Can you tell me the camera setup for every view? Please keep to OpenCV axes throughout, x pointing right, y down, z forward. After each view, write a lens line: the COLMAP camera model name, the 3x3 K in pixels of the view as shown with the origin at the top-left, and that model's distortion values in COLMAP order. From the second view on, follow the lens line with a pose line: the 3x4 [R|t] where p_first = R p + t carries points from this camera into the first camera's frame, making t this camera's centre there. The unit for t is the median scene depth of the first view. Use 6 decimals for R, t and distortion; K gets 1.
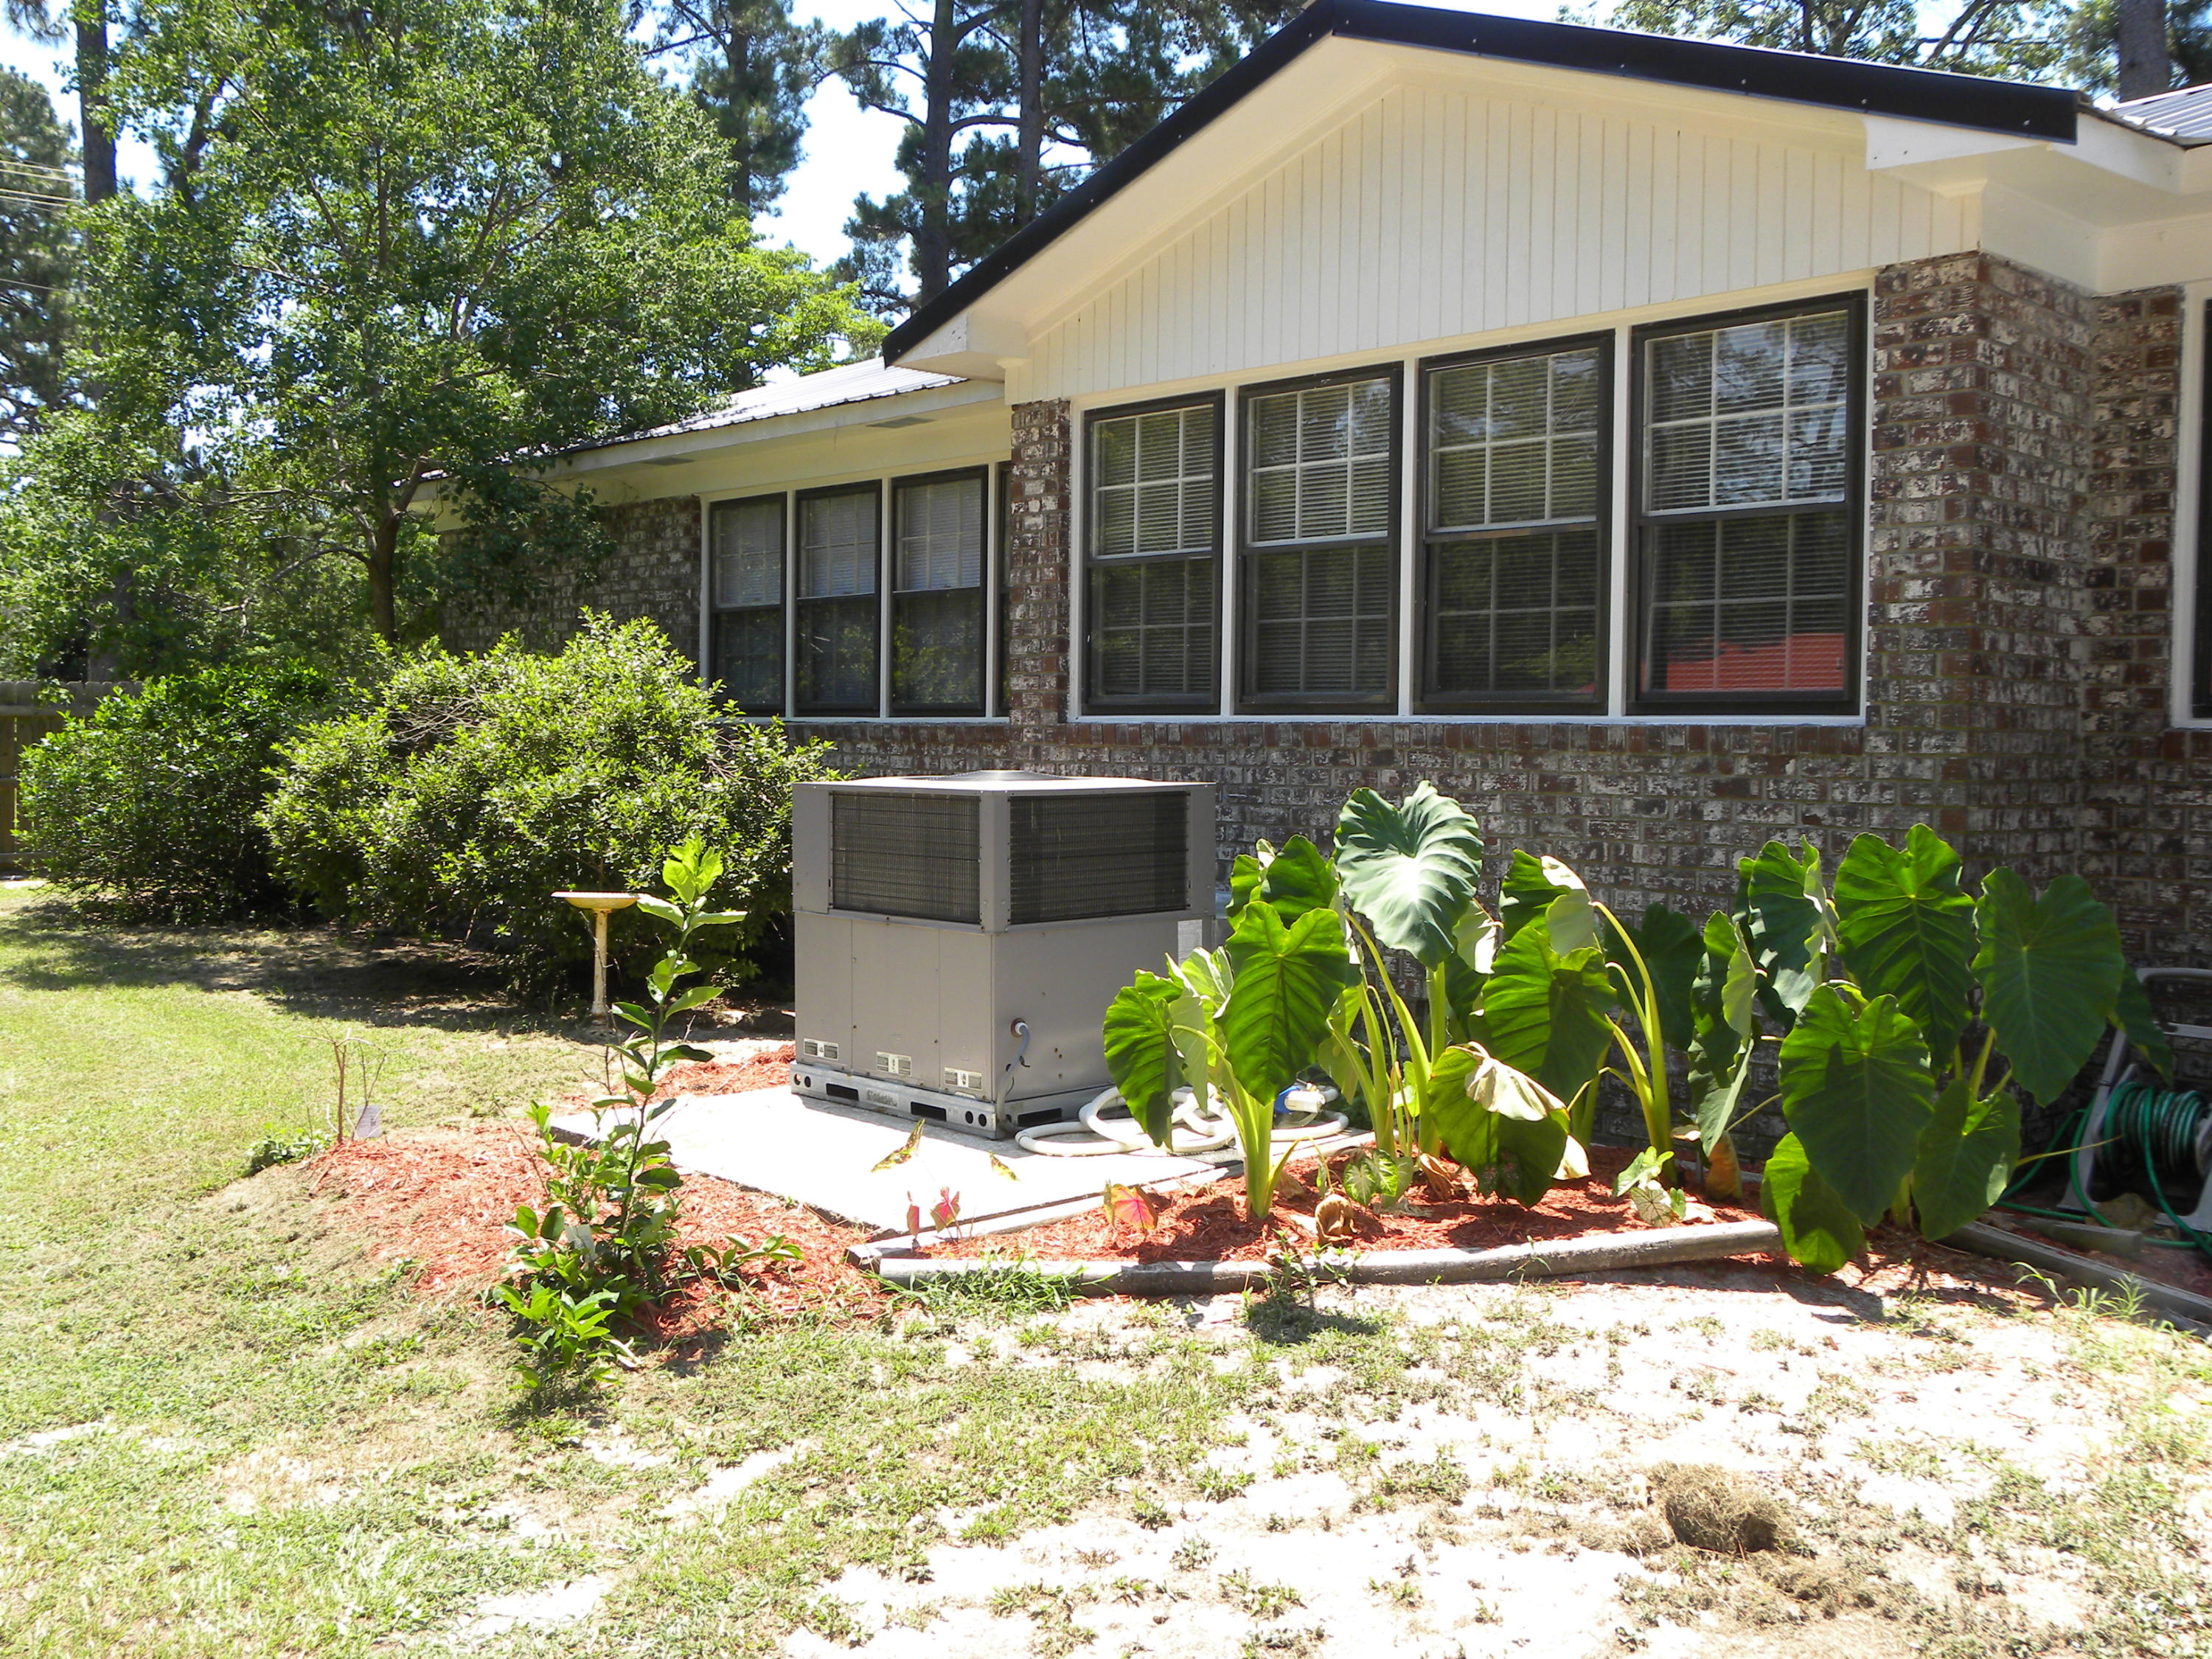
lens RADIAL K [[2118.7, 0, 1106.0], [0, 2118.7, 829.5], [0, 0, 1]] dist [-0.002113, -0.003833]
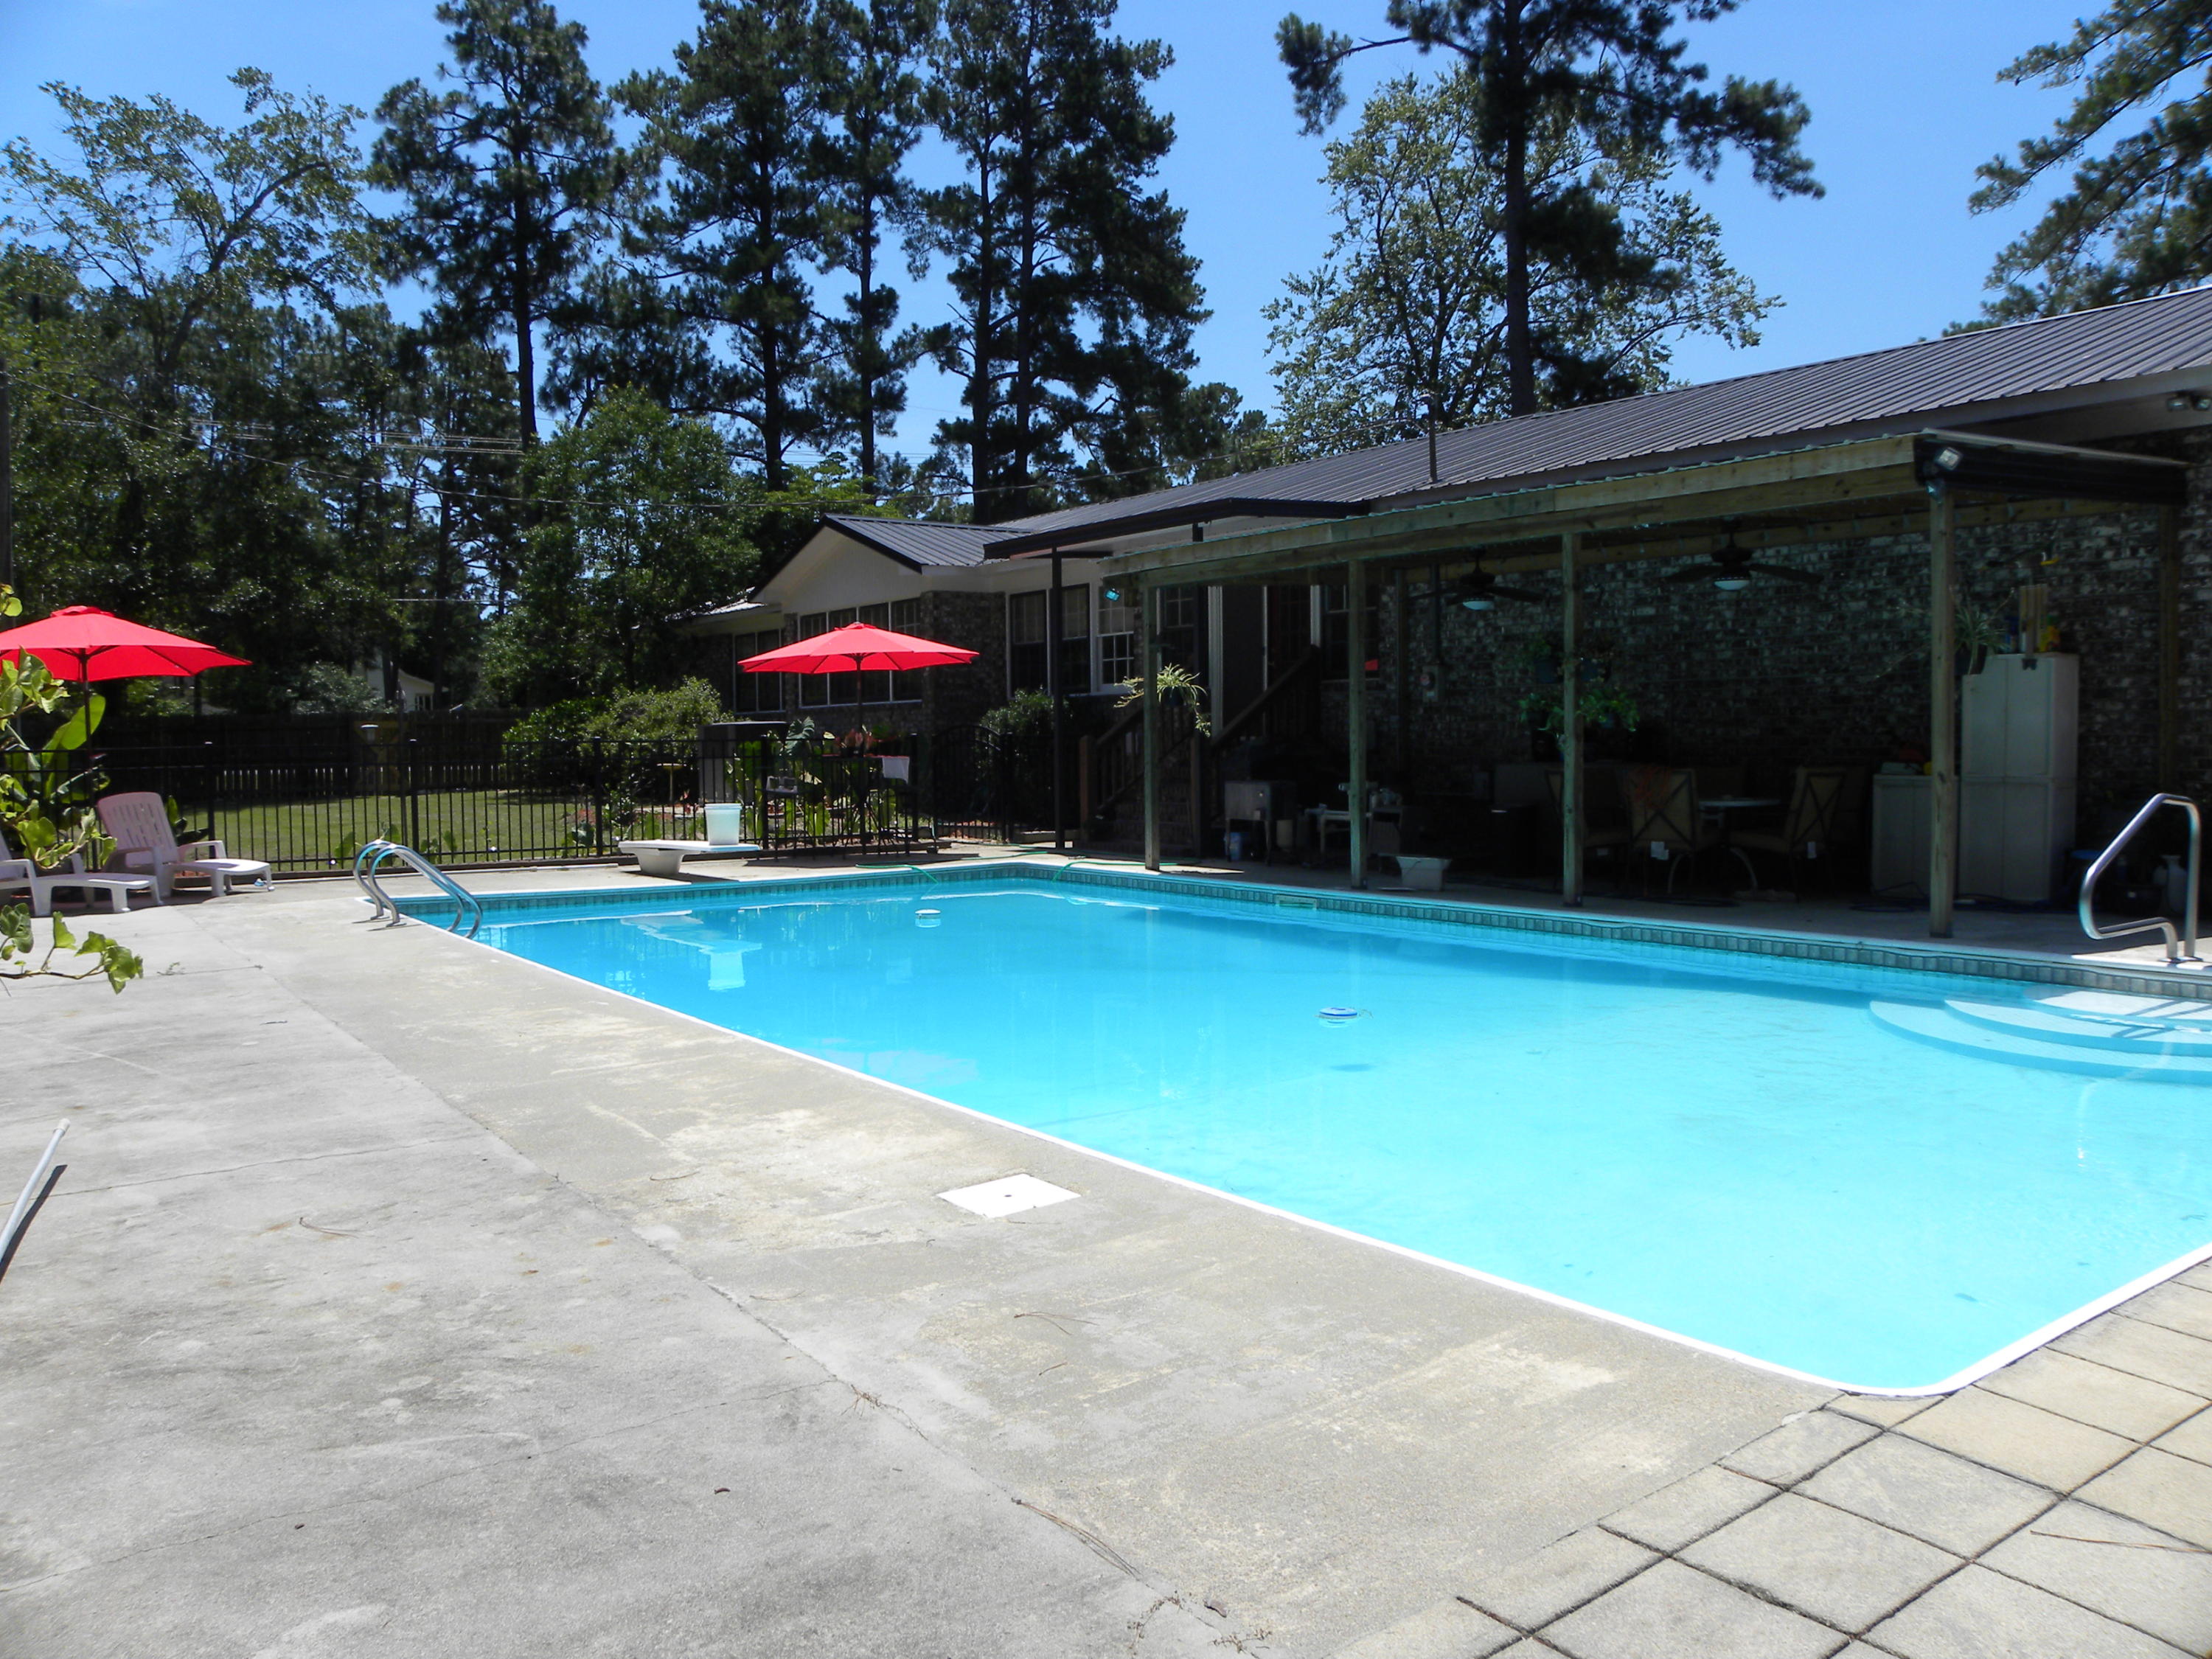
lens RADIAL K [[1693.8, 0, 1106.0], [0, 1693.8, 829.5], [0, 0, 1]] dist [-0.132979, 0.099353]
pose [[0.993147, -0.015298, -0.115870, 0.177041], [0.016238, 0.999842, 0.007170, 0.029783], [0.115743, -0.009003, 0.993238, -0.365858]]
